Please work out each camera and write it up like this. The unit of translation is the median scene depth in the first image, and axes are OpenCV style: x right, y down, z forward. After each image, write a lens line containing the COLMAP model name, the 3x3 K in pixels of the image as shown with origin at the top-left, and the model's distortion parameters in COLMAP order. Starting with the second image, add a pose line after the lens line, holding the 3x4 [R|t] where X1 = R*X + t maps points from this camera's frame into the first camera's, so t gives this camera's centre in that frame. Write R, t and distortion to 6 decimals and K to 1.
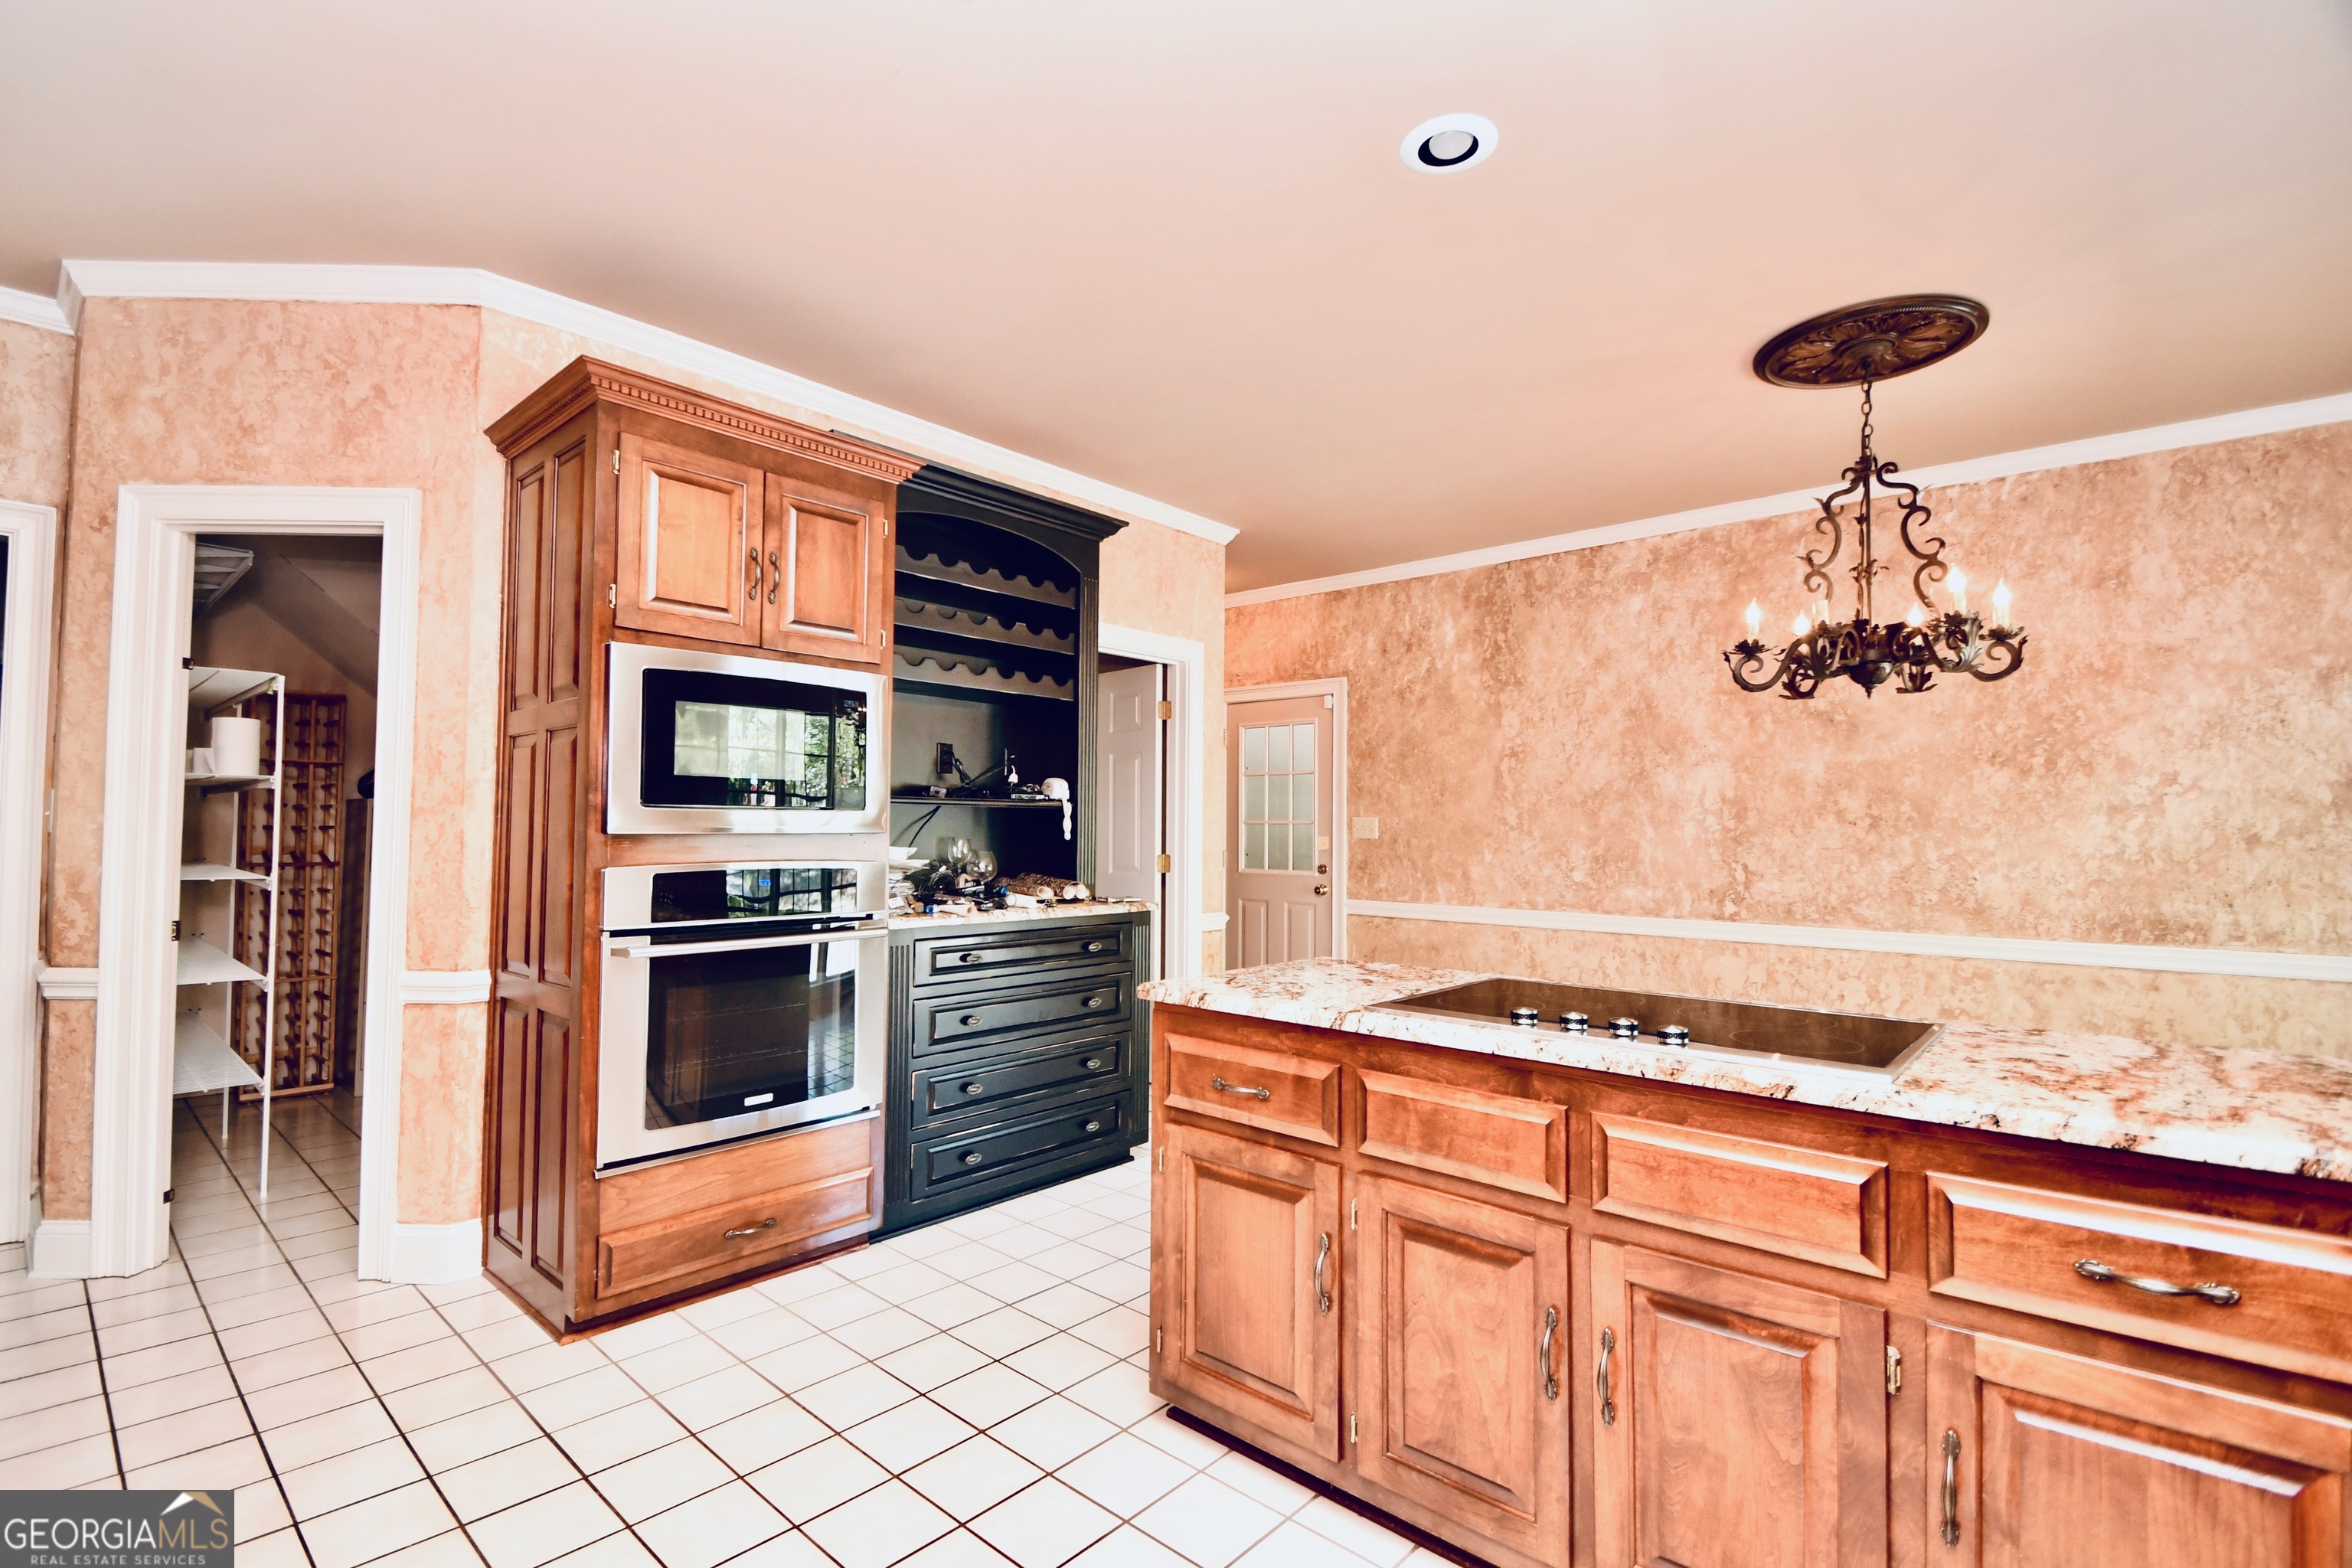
lens RADIAL K [[1024.8, 0, 1155.1], [0, 1024.8, 786.3], [0, 0, 1]] dist [0.023399, -0.022077]
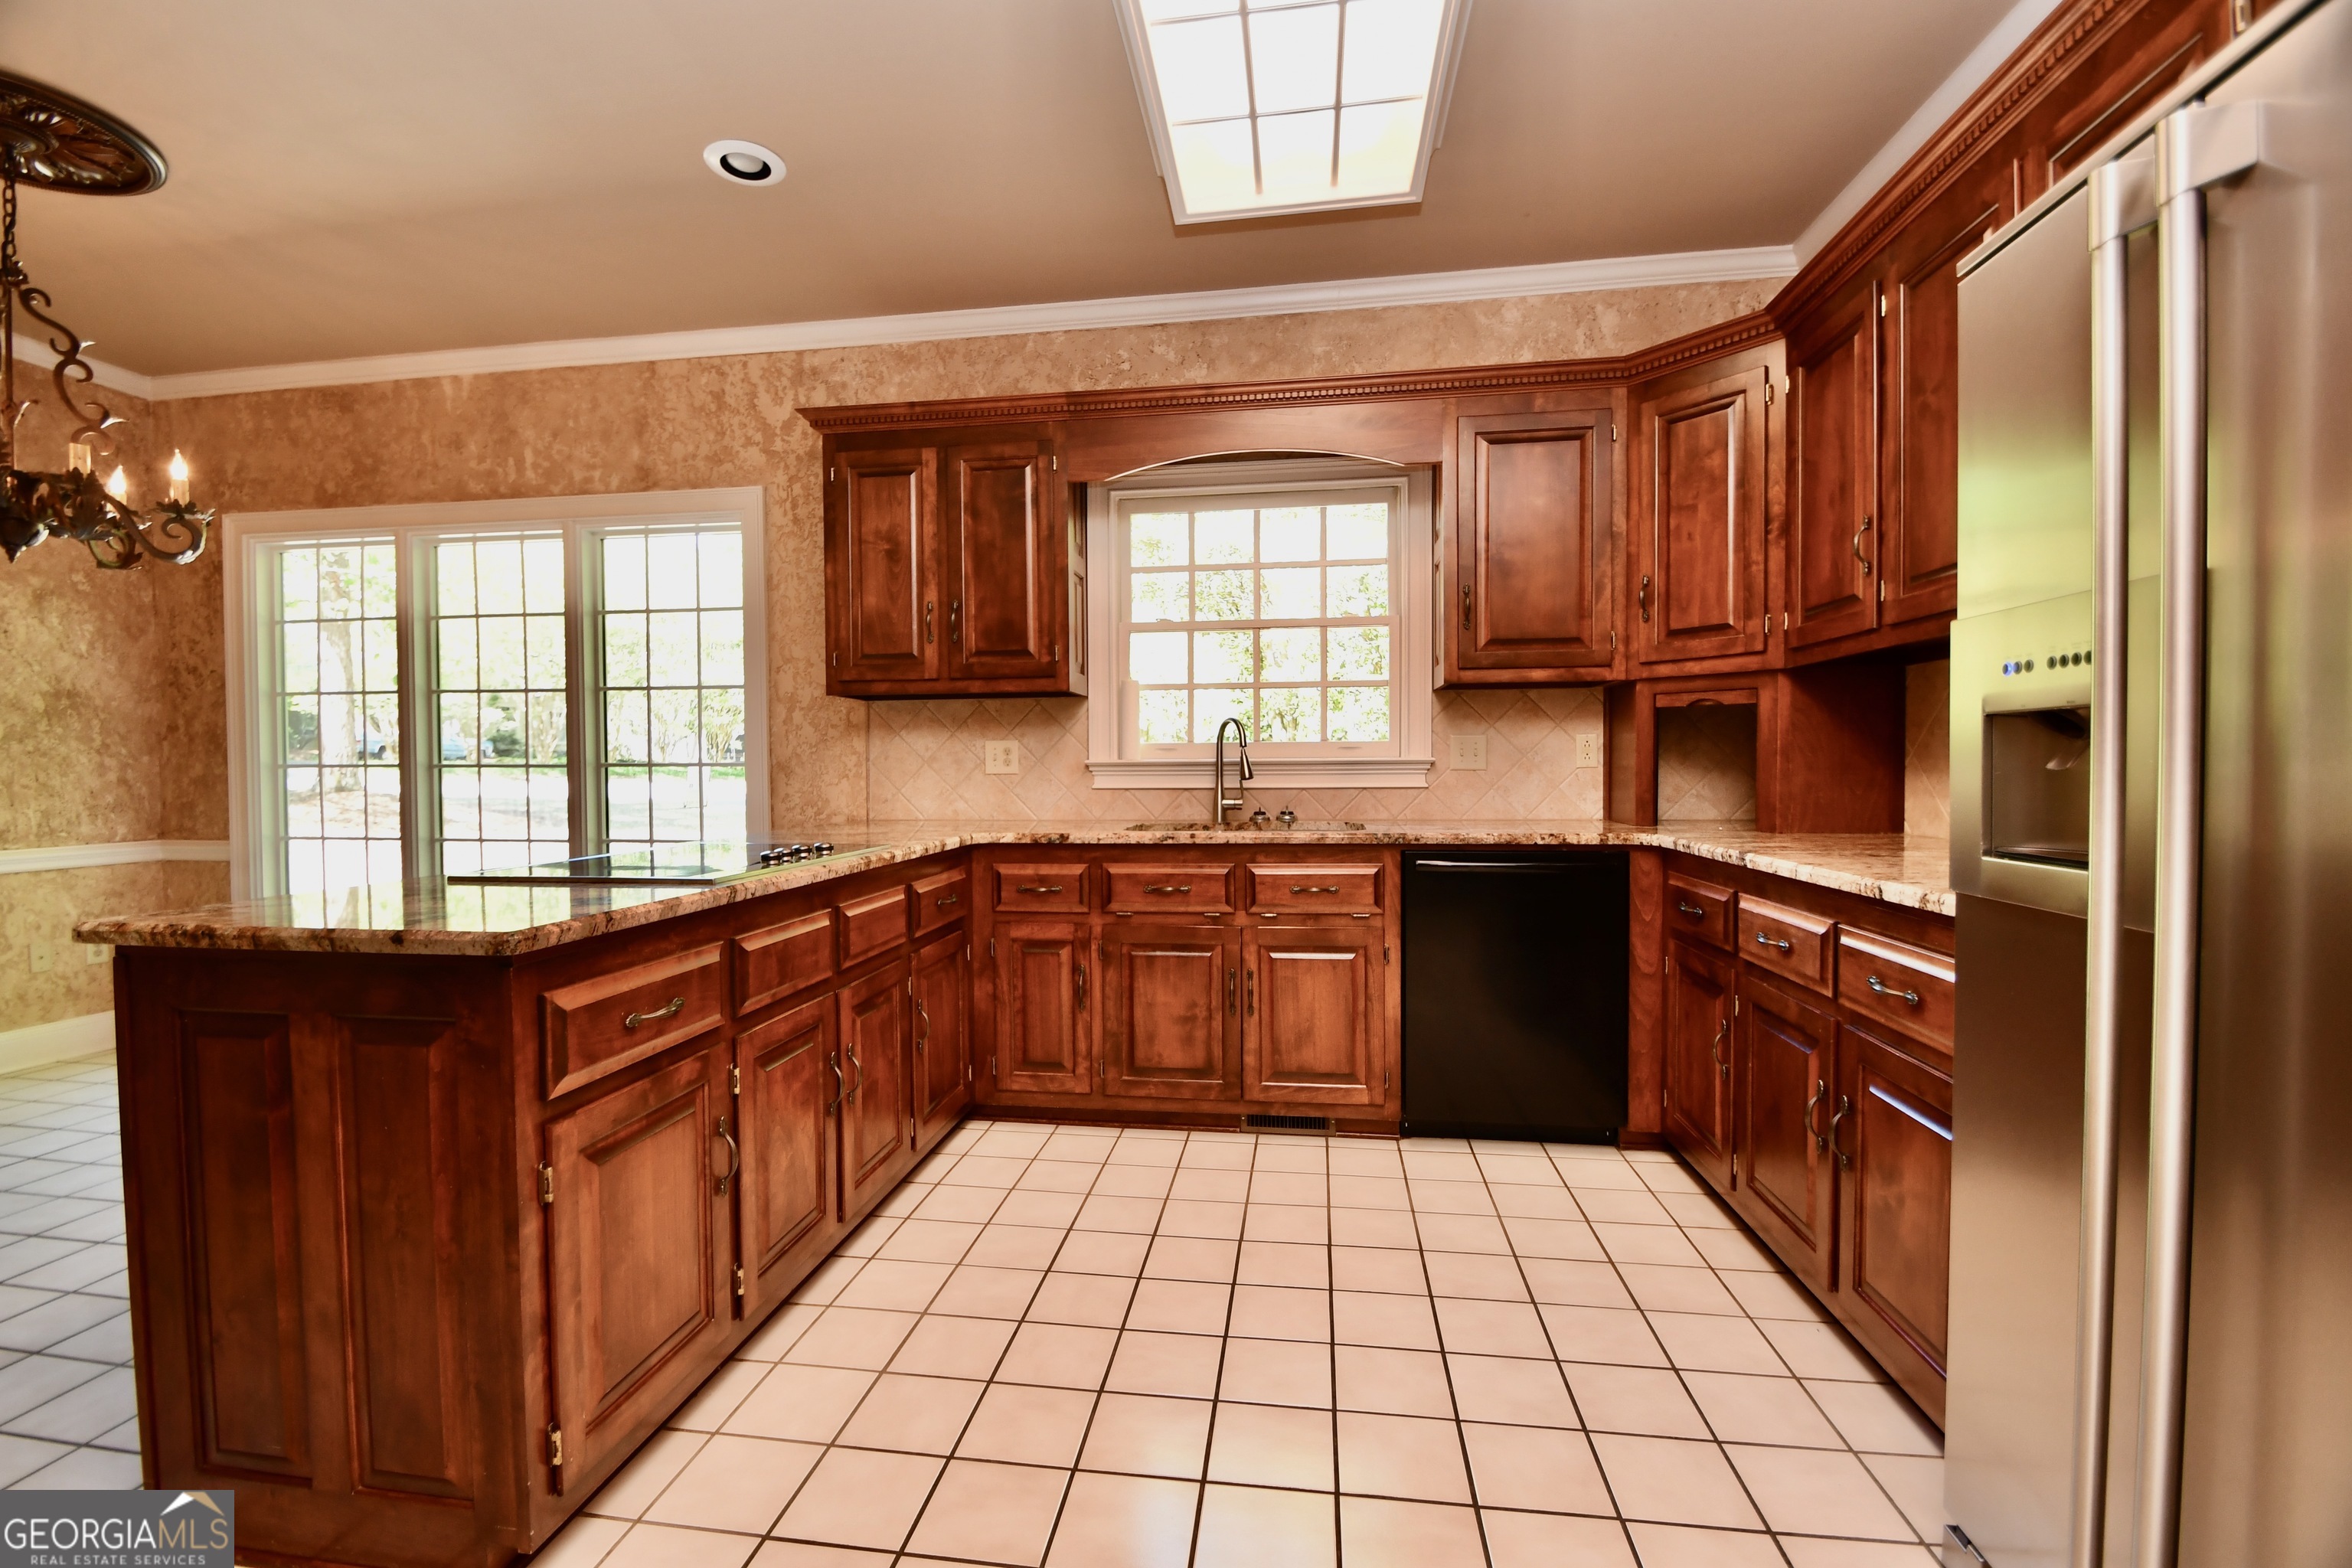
lens RADIAL K [[1006.1, 0, 1170.5], [0, 1006.1, 791.4], [0, 0, 1]] dist [0.023225, -0.026574]
pose [[-0.589727, -0.022829, 0.807280, -0.449298], [-0.037393, 0.999300, 0.000943, 0.057179], [-0.806737, -0.029631, -0.590168, 0.640912]]
